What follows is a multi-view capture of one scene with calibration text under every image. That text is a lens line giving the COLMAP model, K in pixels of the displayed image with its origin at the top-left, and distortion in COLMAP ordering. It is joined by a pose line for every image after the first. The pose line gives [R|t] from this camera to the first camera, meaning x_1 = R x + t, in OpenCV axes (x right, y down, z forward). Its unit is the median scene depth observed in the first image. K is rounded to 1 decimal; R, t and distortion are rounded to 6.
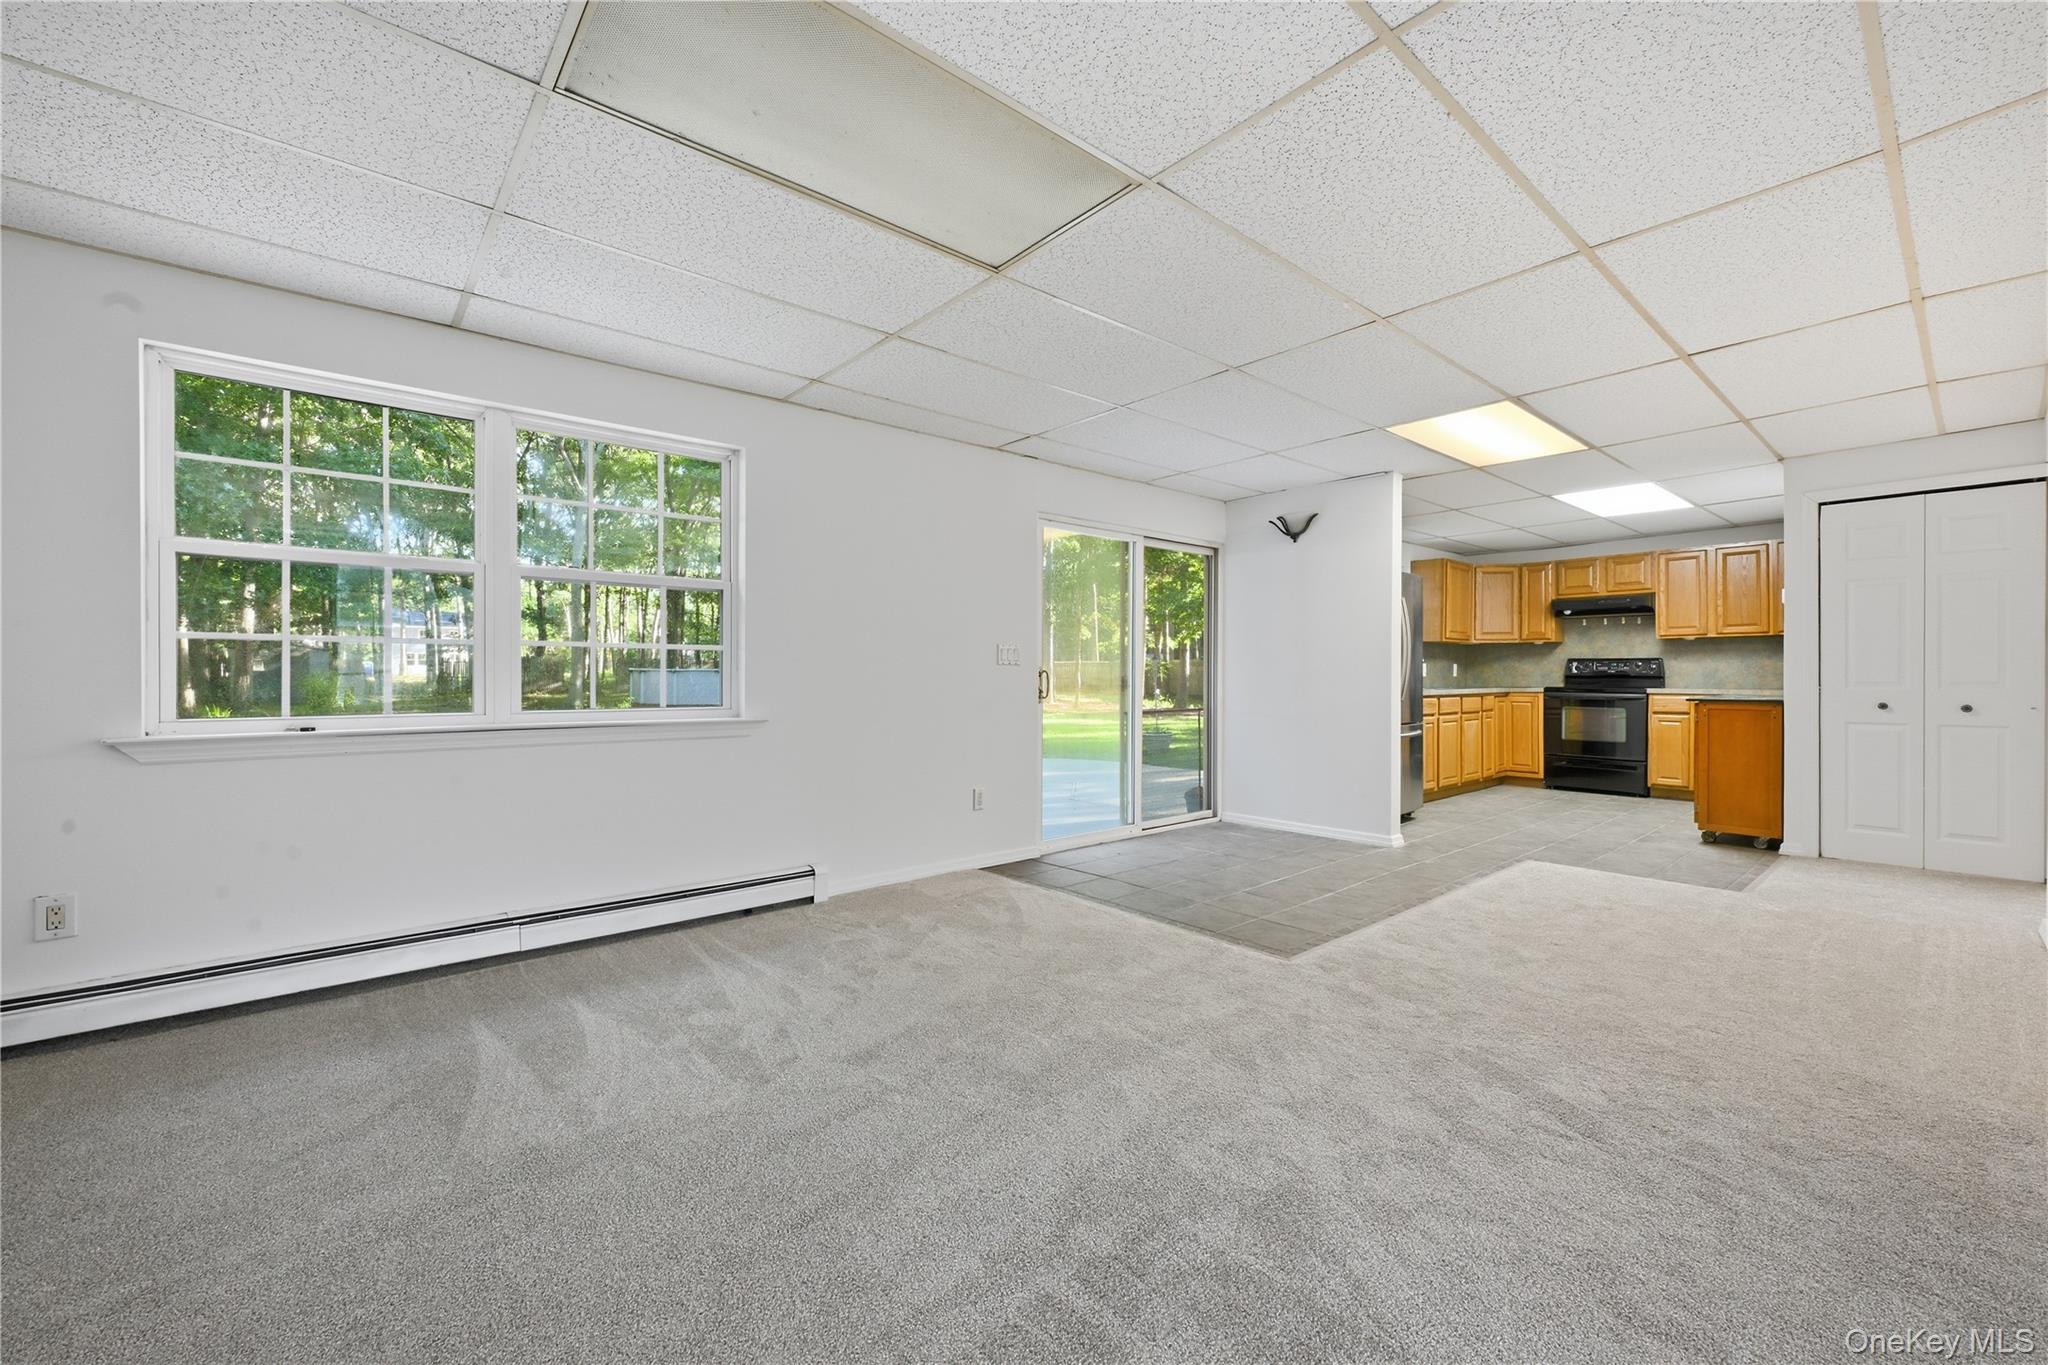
lens RADIAL K [[810.1, 0, 1029.9], [0, 810.1, 688.3], [0, 0, 1]] dist [0.000352, -0.000137]
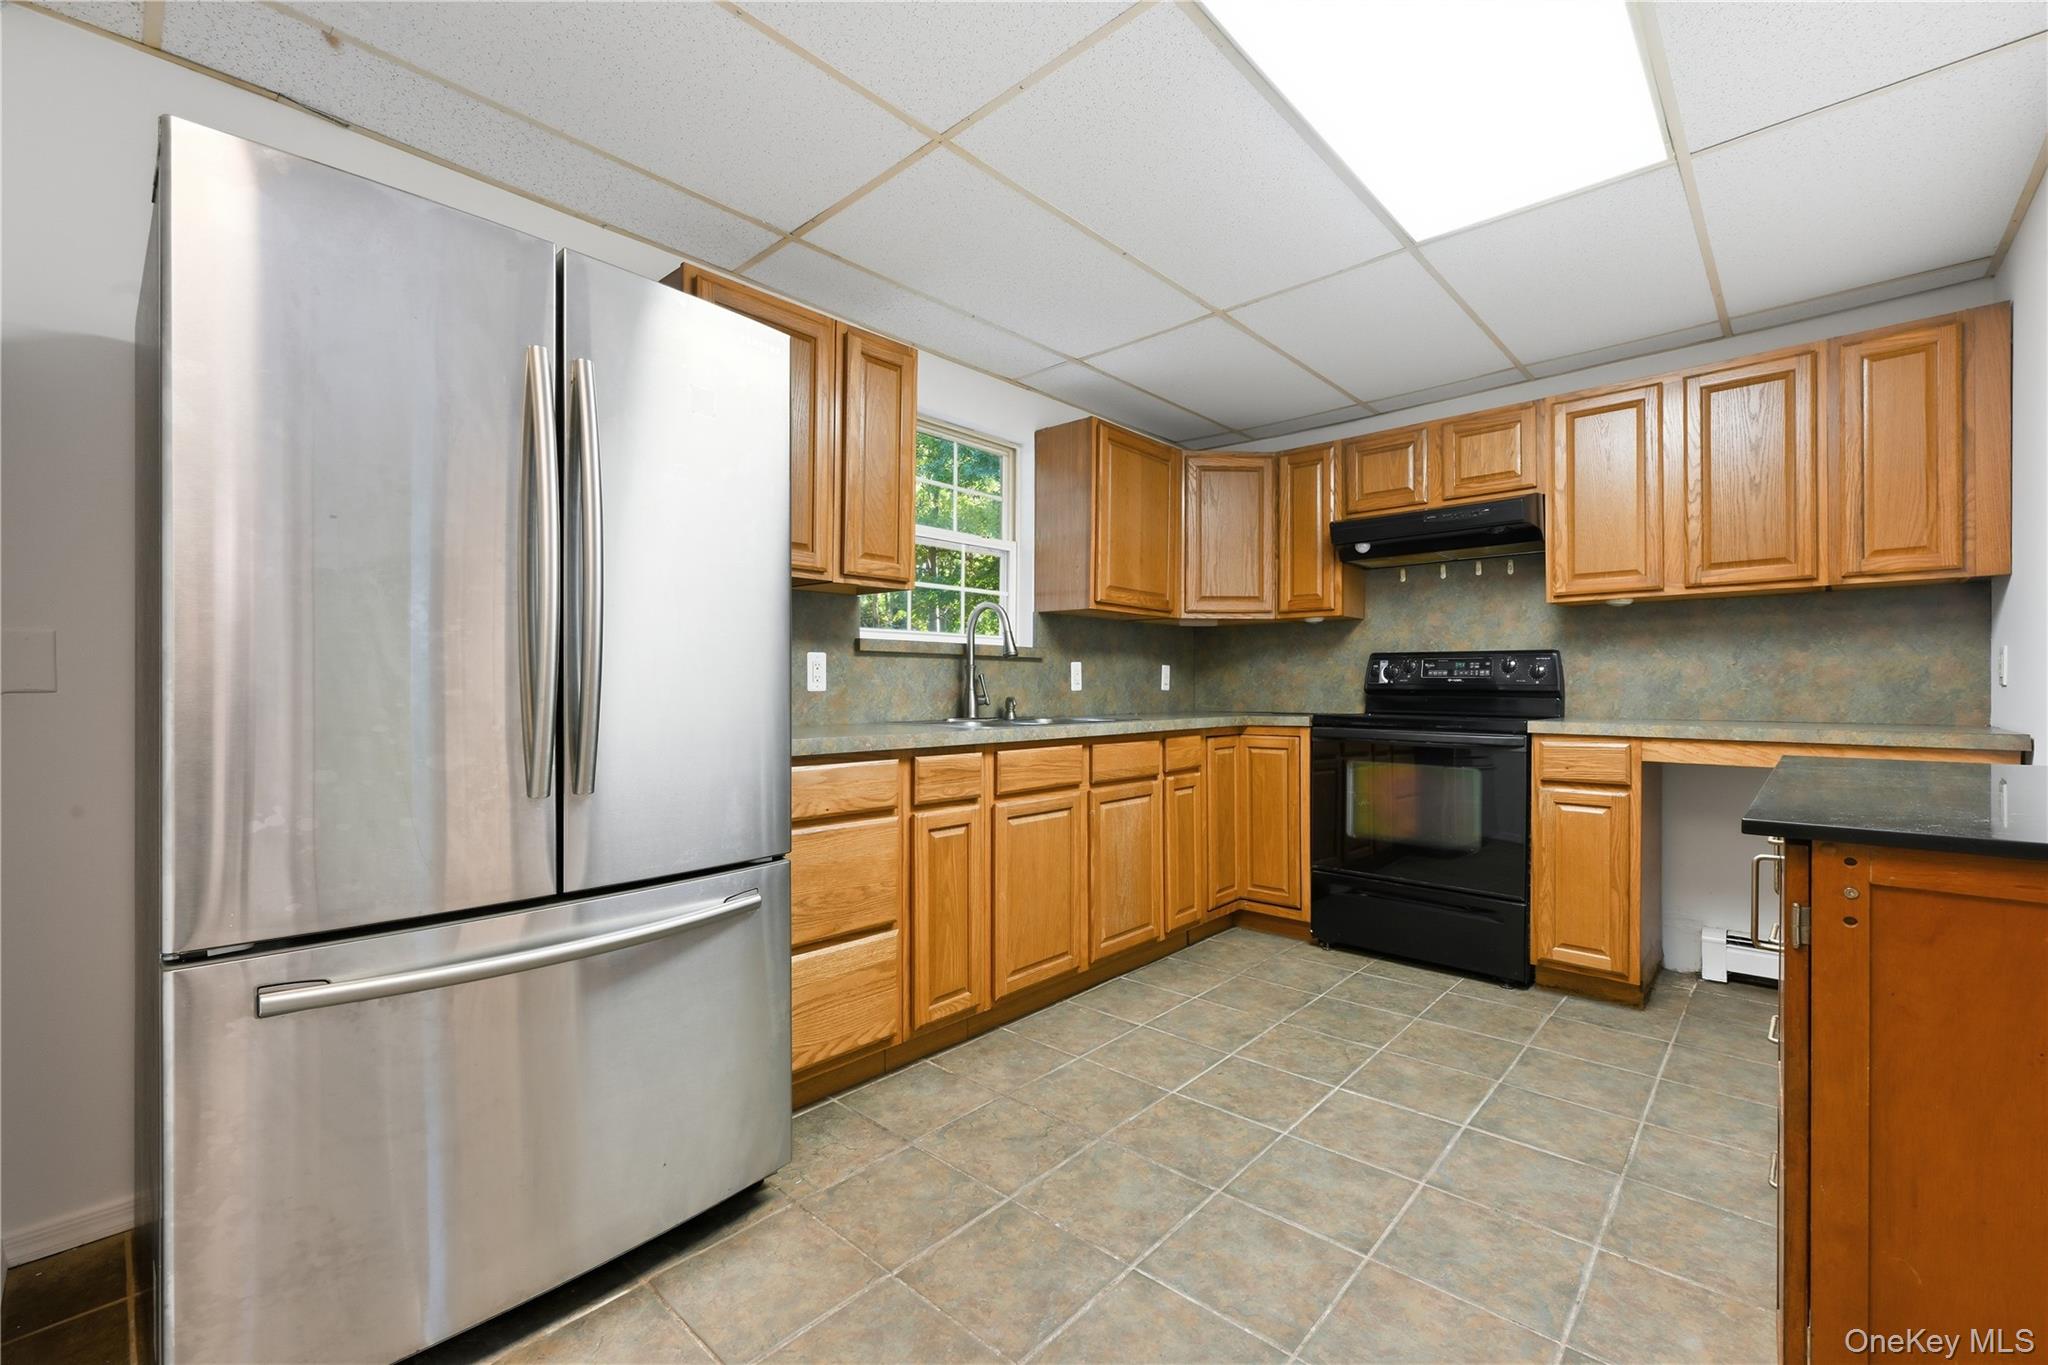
lens RADIAL K [[849.5, 0, 1021.6], [0, 849.5, 693.1], [0, 0, 1]] dist [-0.001198, -0.000383]
pose [[0.993285, 0.001237, 0.115688, 0.433943], [-0.000356, 0.999971, -0.007643, -0.010199], [-0.115694, 0.007551, 0.993256, 0.571593]]
